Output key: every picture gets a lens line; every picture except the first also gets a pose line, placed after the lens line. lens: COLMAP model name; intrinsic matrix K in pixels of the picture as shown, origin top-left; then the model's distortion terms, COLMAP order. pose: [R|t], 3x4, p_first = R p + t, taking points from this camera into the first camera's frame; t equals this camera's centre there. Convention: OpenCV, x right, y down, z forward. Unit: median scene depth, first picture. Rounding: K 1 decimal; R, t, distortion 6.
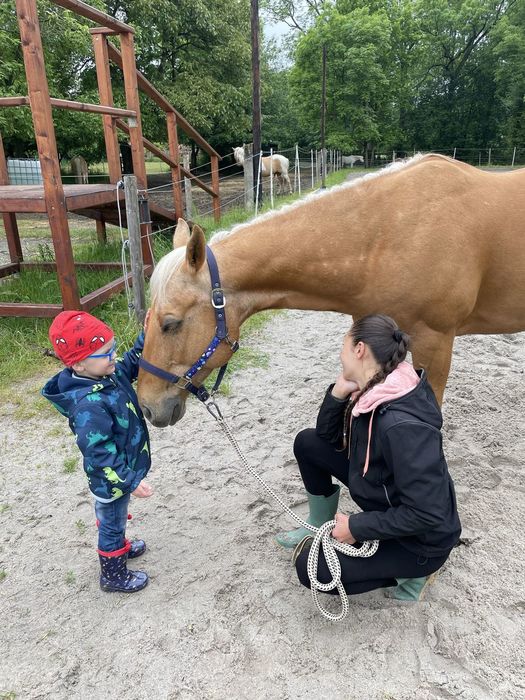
lens RADIAL K [[527.8, 0, 262.4], [0, 527.8, 349.6], [0, 0, 1]] dist [0.084469, -0.113947]
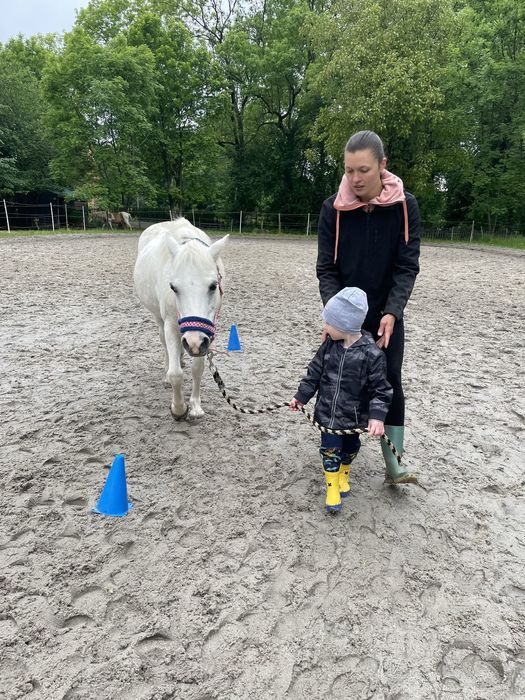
lens RADIAL K [[527.8, 0, 268.7], [0, 527.8, 354.7], [0, 0, 1]] dist [0.084469, -0.113947]
pose [[0.991471, 0.005205, 0.130221, 3.043154], [0.007414, 0.995331, -0.096234, -0.820135], [-0.130114, 0.096379, 0.986804, 2.219169]]
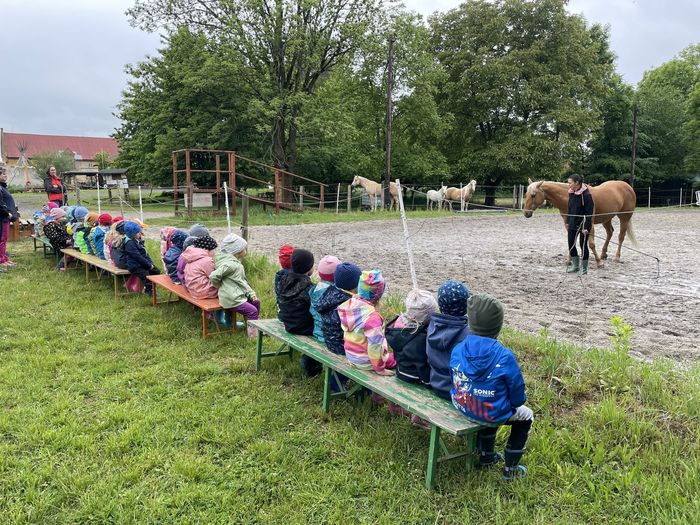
lens RADIAL K [[527.8, 0, 347.8], [0, 527.8, 254.8], [0, 0, 1]] dist [0.084469, -0.113947]
pose [[0.698893, 0.104664, -0.707526, 3.933279], [-0.263808, 0.957208, -0.118991, 0.474218], [0.664795, 0.269813, 0.696597, -1.301953]]
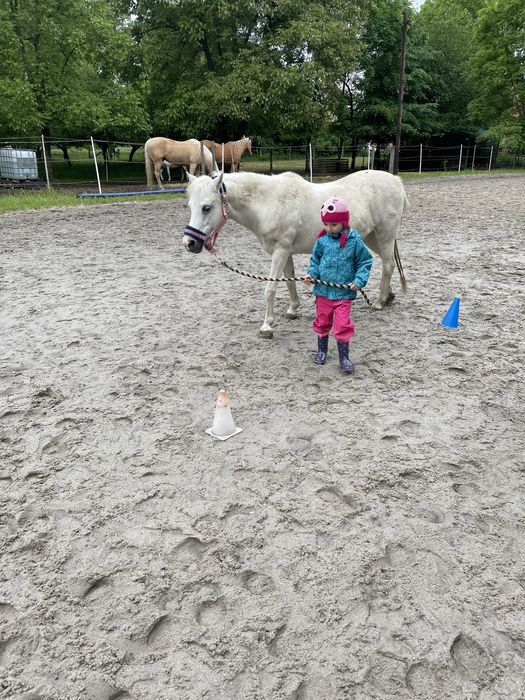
lens RADIAL K [[527.8, 0, 266.2], [0, 527.8, 349.4], [0, 0, 1]] dist [0.084469, -0.113947]
pose [[0.836262, 0.202021, -0.509758, 3.210092], [-0.197144, 0.978265, 0.064277, -0.654659], [0.511664, 0.046743, 0.857913, 1.677868]]
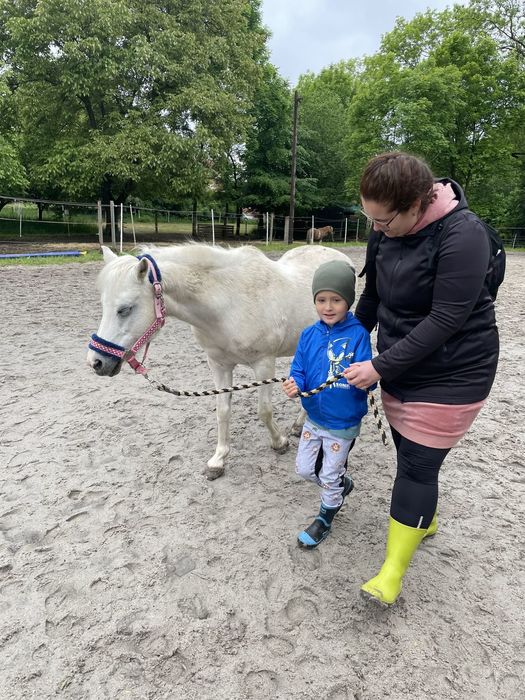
lens RADIAL K [[527.8, 0, 264.7], [0, 527.8, 354.5], [0, 0, 1]] dist [0.084469, -0.113947]
pose [[0.937482, 0.137391, -0.319767, 2.763275], [-0.171049, 0.982047, -0.079530, -0.711643], [0.303099, 0.129253, 0.944153, 1.882931]]
